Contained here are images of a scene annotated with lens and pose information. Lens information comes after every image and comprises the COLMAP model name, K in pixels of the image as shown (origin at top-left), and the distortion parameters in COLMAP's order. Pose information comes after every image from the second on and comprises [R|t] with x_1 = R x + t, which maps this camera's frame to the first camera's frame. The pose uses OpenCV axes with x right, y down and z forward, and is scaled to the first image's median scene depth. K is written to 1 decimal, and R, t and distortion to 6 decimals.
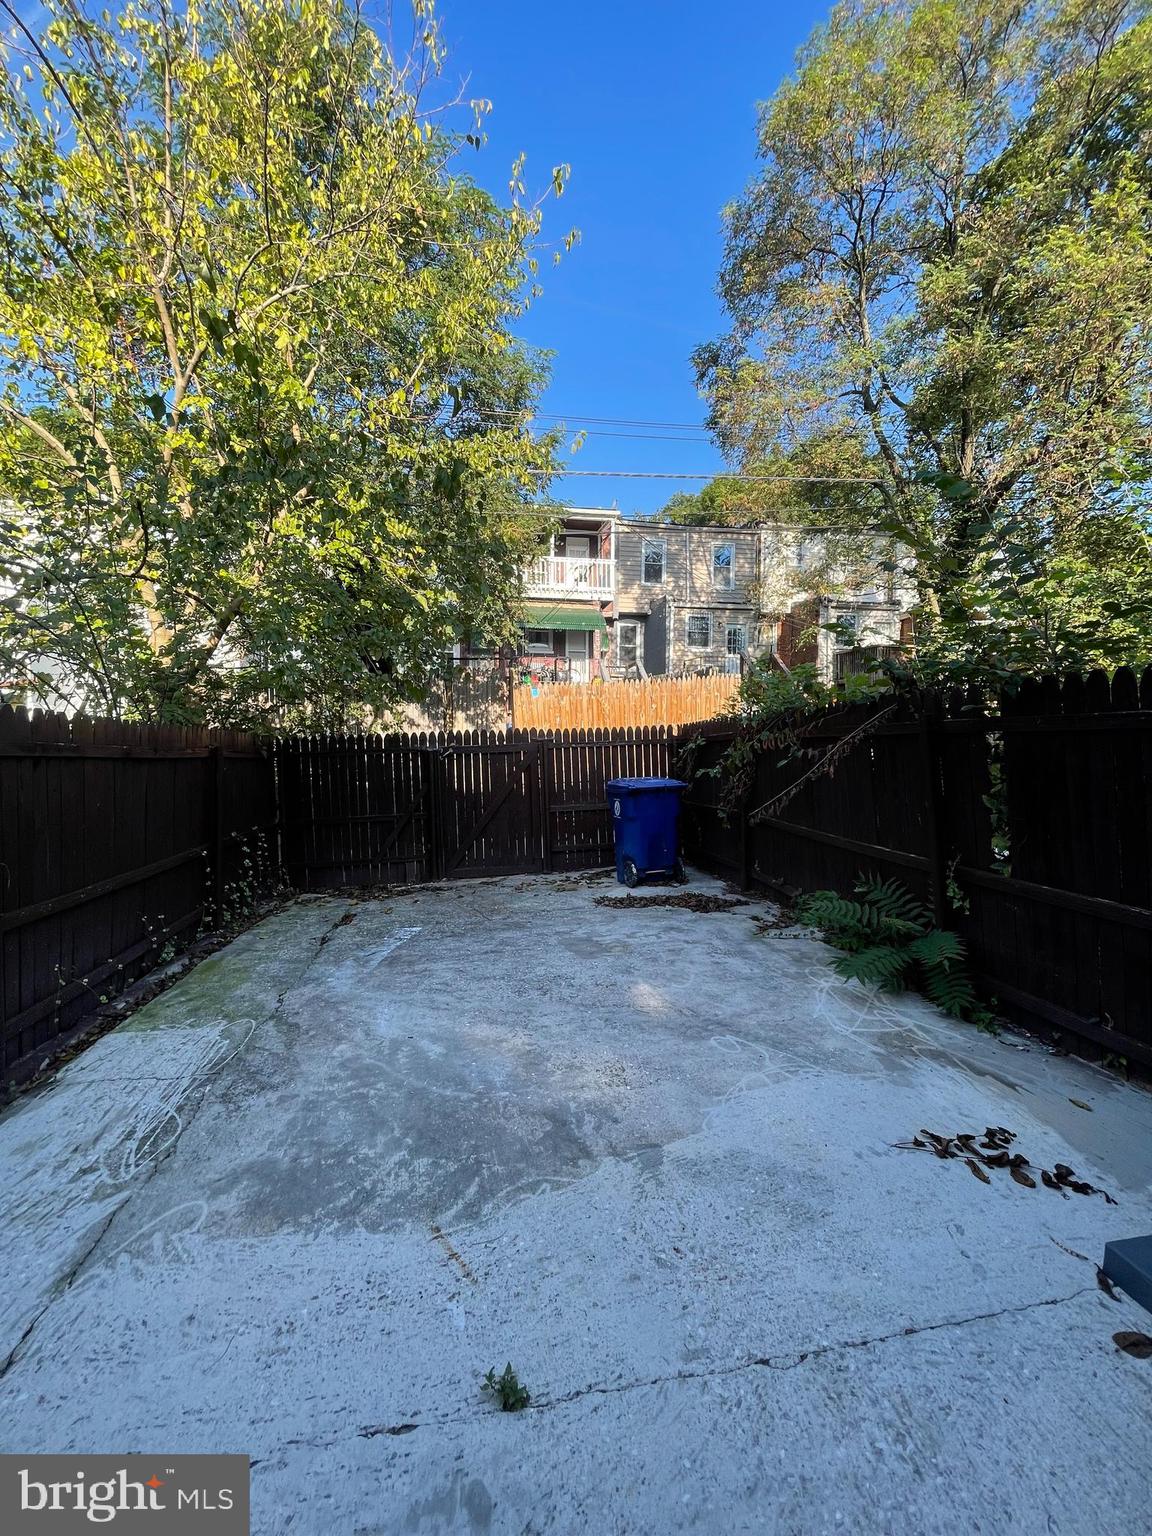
lens RADIAL K [[617.6, 0, 578.3], [0, 617.6, 764.8], [0, 0, 1]] dist [-0.006449, 0.002595]
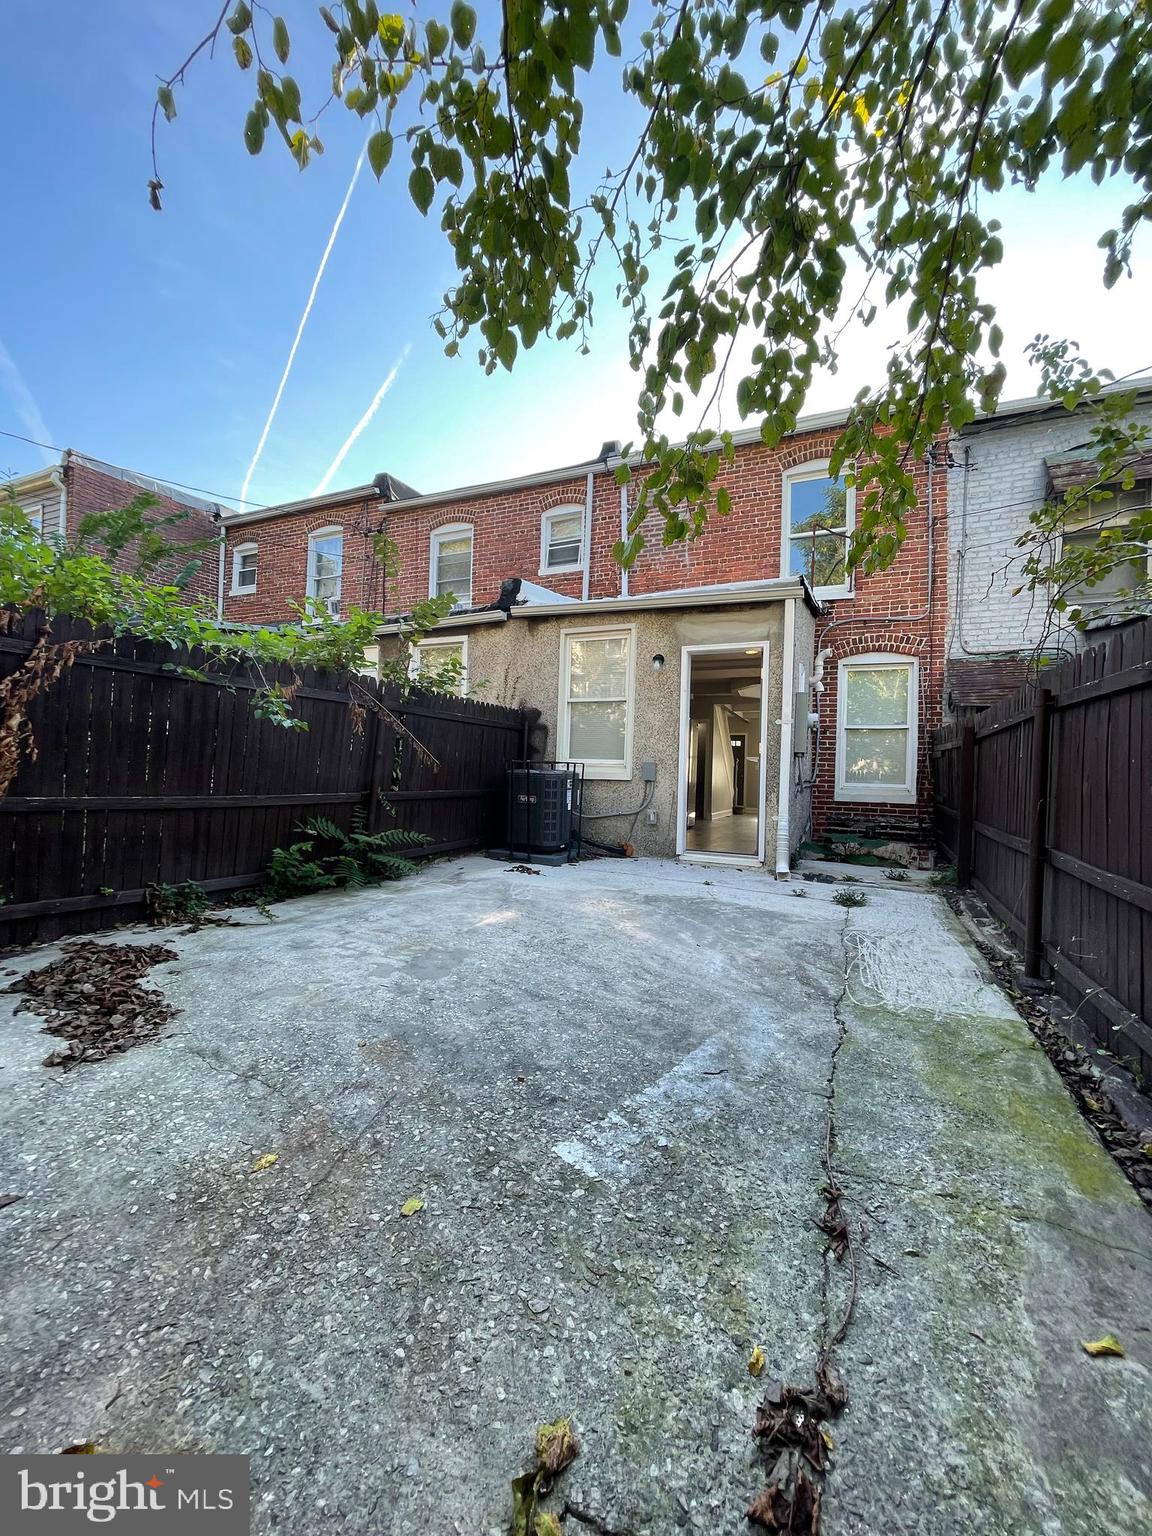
lens RADIAL K [[617.6, 0, 578.3], [0, 617.6, 764.8], [0, 0, 1]] dist [-0.006449, 0.002595]
pose [[-0.819923, -0.016643, 0.572232, -0.691178], [-0.008016, 0.999813, 0.017593, 0.063294], [-0.572418, 0.009838, -0.819903, 1.918975]]
